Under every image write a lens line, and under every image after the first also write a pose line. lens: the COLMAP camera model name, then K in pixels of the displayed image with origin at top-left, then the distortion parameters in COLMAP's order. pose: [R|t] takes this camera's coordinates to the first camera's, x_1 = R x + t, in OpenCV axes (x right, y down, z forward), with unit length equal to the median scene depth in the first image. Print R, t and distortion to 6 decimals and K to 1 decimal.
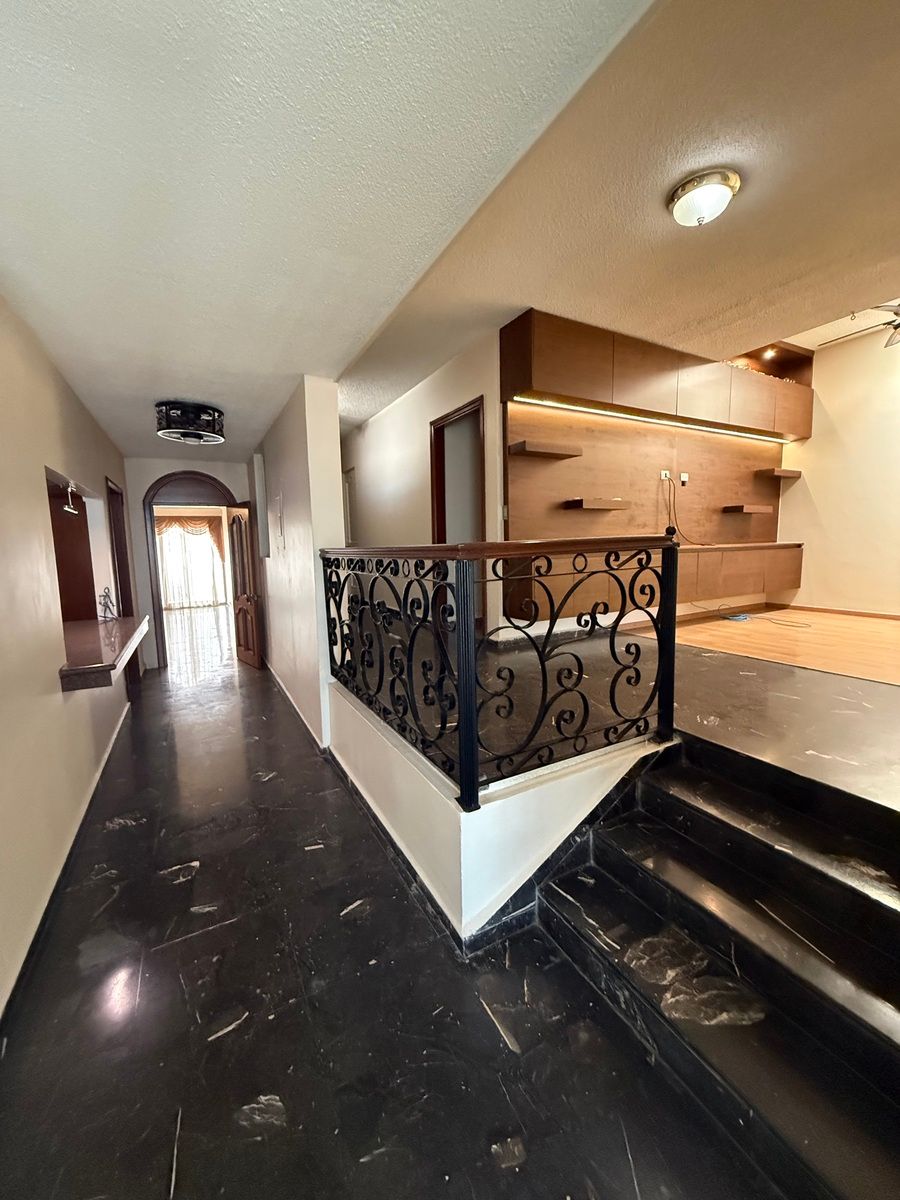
lens RADIAL K [[478.7, 0, 450.0], [0, 478.7, 600.0], [0, 0, 1]] dist [-0.002966, -0.000369]
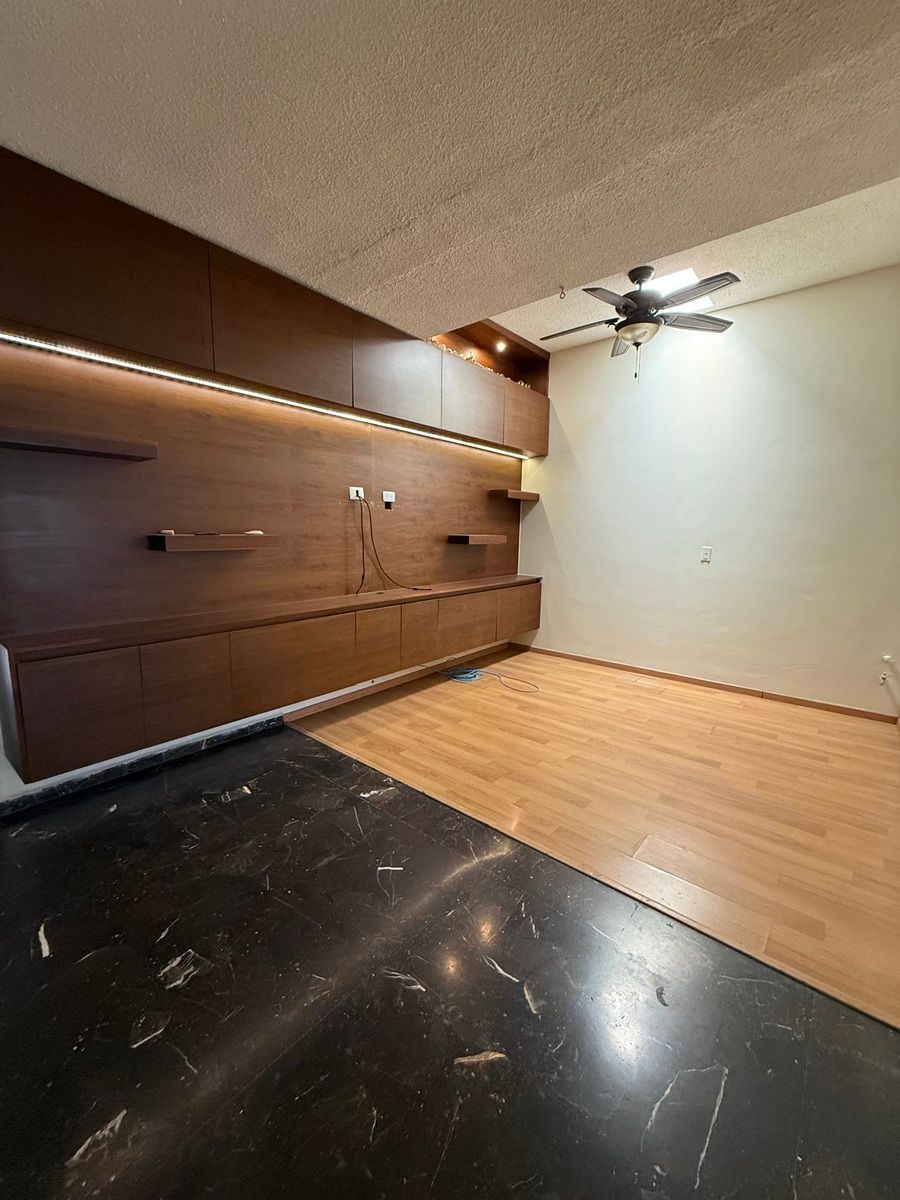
lens RADIAL K [[478.7, 0, 450.0], [0, 478.7, 600.0], [0, 0, 1]] dist [-0.002966, -0.000369]
pose [[0.934464, -0.017811, 0.355612, 0.293067], [0.008143, 0.999556, 0.028667, -0.111634], [-0.355964, -0.023892, 0.934194, 0.265020]]
